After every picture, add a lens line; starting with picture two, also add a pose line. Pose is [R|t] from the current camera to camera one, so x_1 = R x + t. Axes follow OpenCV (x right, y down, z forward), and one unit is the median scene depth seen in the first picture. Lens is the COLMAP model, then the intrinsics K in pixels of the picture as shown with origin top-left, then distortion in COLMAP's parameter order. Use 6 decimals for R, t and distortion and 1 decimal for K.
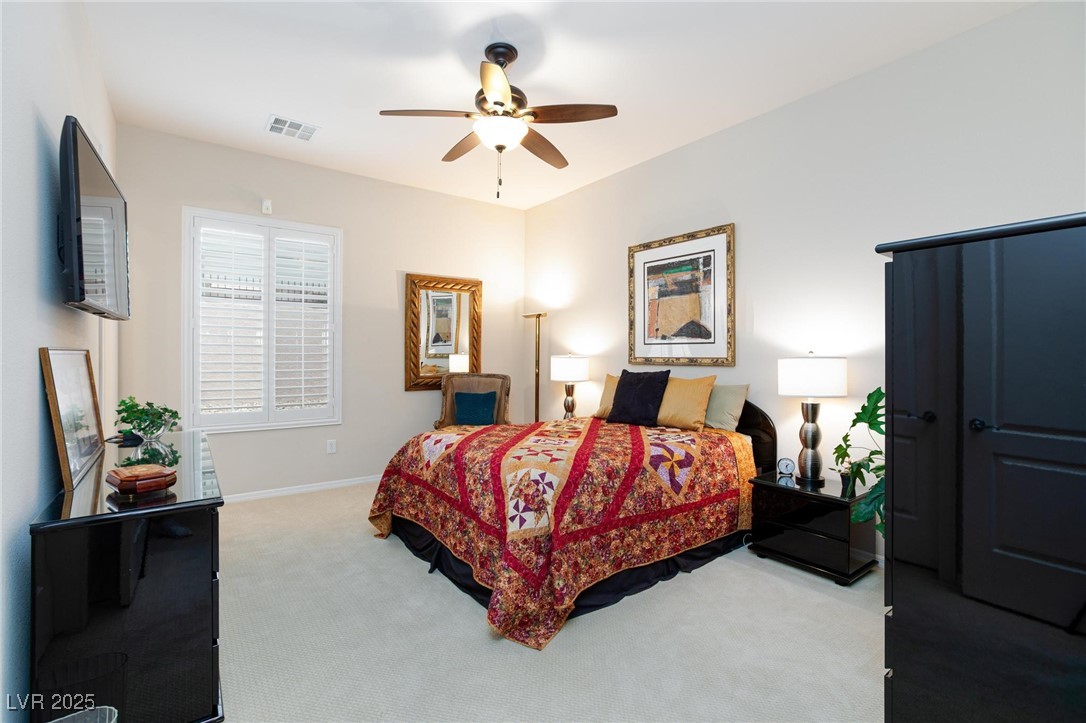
lens RADIAL K [[501.7, 0, 543.0], [0, 501.7, 361.5], [0, 0, 1]] dist [-0.001396, -0.000004]
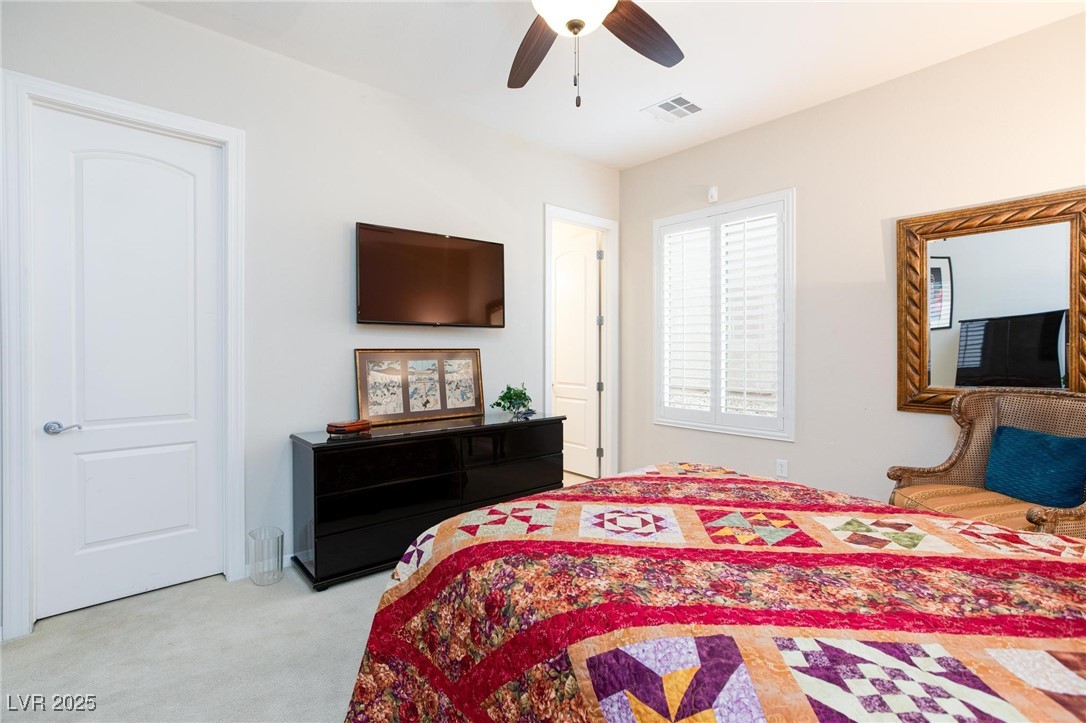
lens RADIAL K [[500.8, 0, 544.7], [0, 500.8, 355.9], [0, 0, 1]] dist [-0.000279, 0.000638]
pose [[0.079805, 0.013500, -0.996719, 0.396244], [-0.016581, 0.999788, 0.012214, -0.011684], [0.996673, 0.015552, 0.080012, 0.661948]]
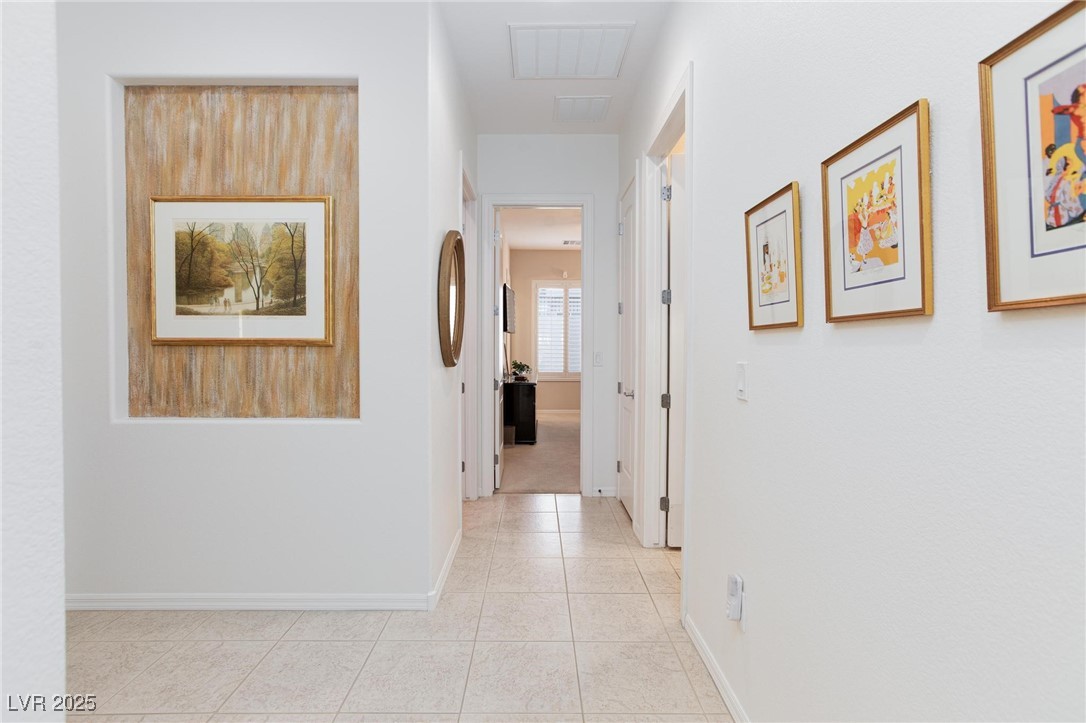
lens RADIAL K [[505.9, 0, 542.5], [0, 505.9, 357.5], [0, 0, 1]] dist [-0.037694, 0.025031]
pose [[0.816985, 0.014805, -0.576469, 0.638585], [-0.010163, 0.999885, 0.011275, 0.013705], [0.576570, -0.003353, 0.817041, -0.837965]]
